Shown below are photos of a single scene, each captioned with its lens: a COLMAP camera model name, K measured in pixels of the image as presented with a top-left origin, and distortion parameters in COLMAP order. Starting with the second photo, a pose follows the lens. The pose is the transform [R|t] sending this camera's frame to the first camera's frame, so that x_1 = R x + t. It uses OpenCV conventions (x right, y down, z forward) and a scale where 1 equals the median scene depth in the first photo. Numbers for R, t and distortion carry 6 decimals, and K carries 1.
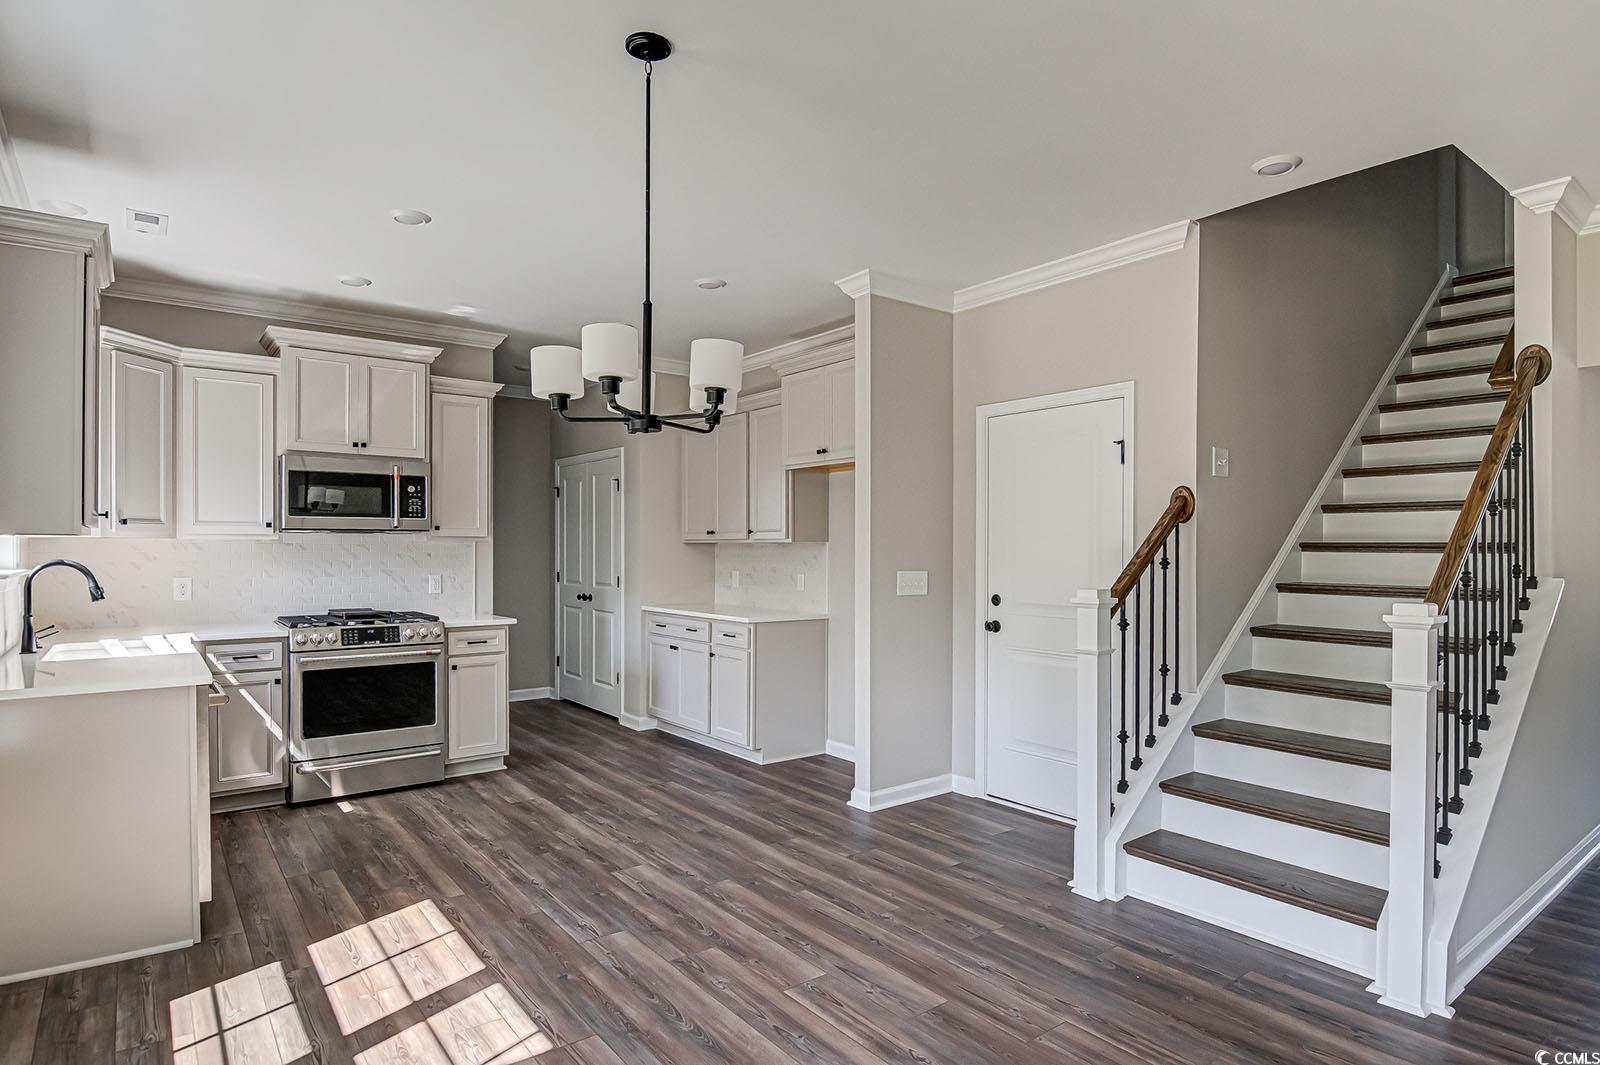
lens RADIAL K [[861.1, 0, 795.7], [0, 861.1, 539.5], [0, 0, 1]] dist [-0.001350, -0.001154]
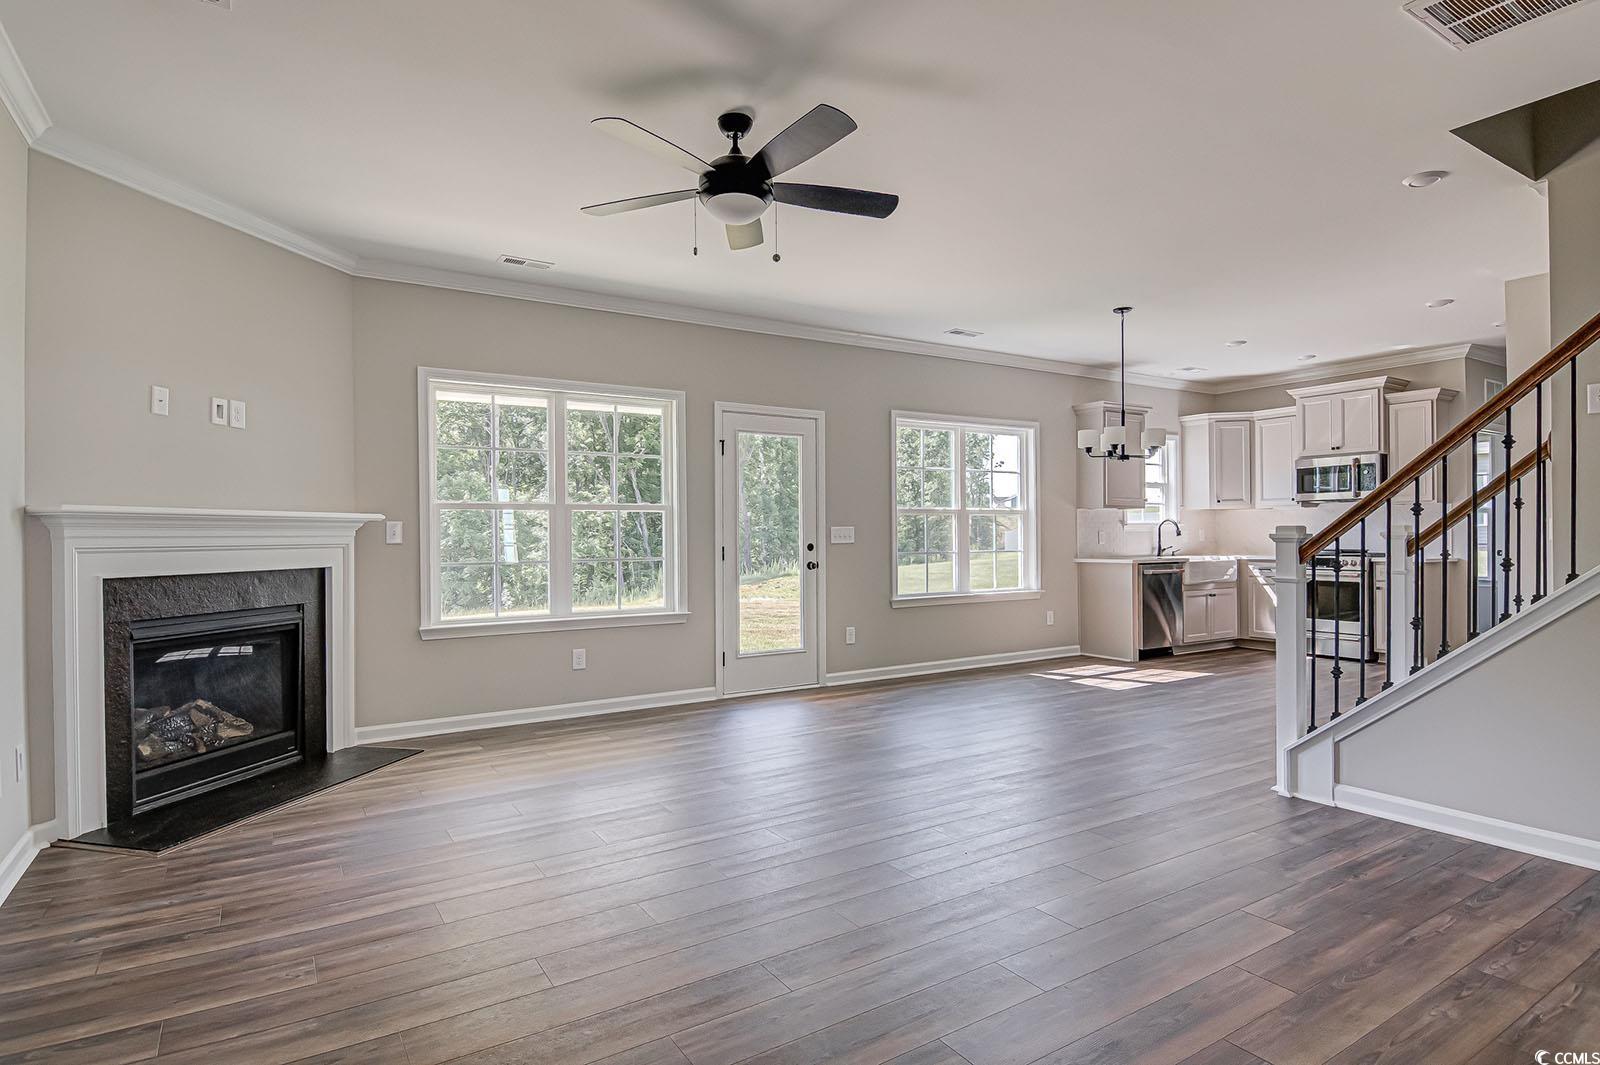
lens RADIAL K [[861.1, 0, 795.7], [0, 861.1, 539.5], [0, 0, 1]] dist [-0.001350, -0.001154]
pose [[-0.108136, 0.002801, -0.994132, 1.276571], [0.018965, 0.999820, 0.000754, 0.045099], [0.993955, -0.018772, -0.108169, 0.153247]]
